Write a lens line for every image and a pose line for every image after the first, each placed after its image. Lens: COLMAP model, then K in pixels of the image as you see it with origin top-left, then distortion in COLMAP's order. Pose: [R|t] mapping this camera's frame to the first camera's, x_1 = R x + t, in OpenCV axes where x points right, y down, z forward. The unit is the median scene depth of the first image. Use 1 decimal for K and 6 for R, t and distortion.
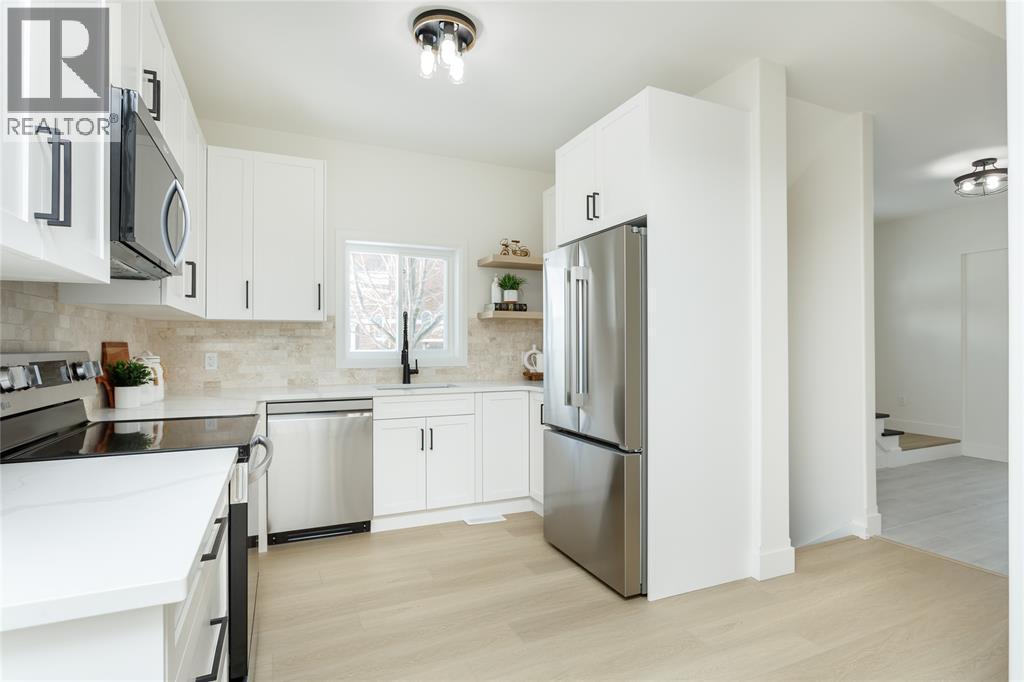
lens RADIAL K [[485.7, 0, 512.0], [0, 485.7, 341.0], [0, 0, 1]] dist [-0.001170, -0.000432]
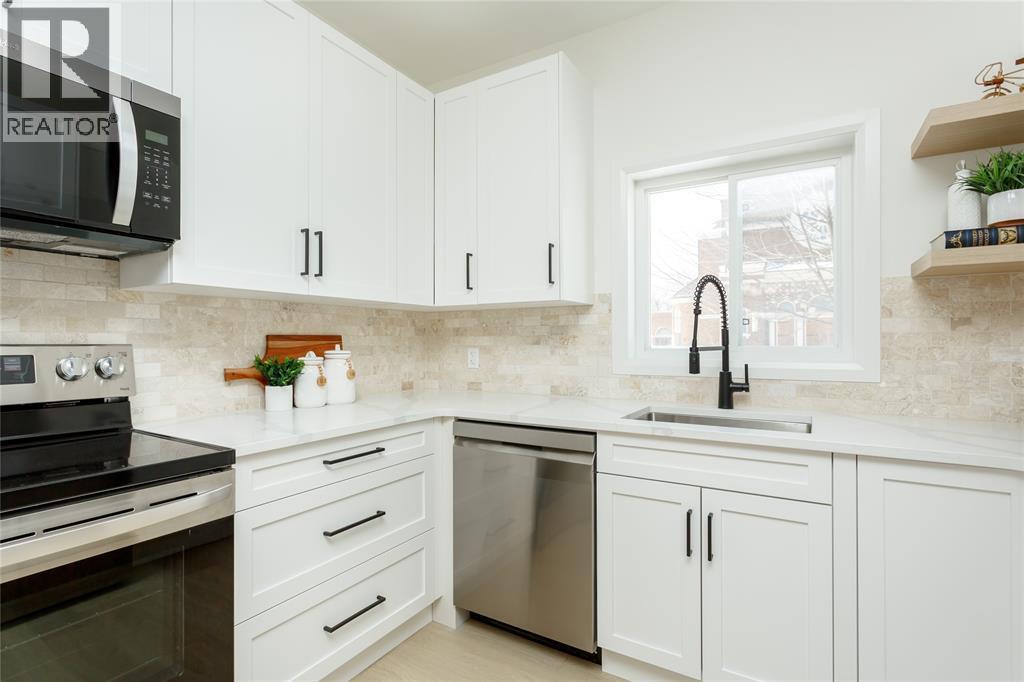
lens RADIAL K [[485.7, 0, 512.0], [0, 485.7, 341.0], [0, 0, 1]] dist [-0.001170, -0.000432]
pose [[0.571664, -0.001153, -0.820487, 0.096550], [0.008665, 0.999952, 0.004632, 0.008354], [0.820442, -0.009757, 0.571647, 0.522254]]
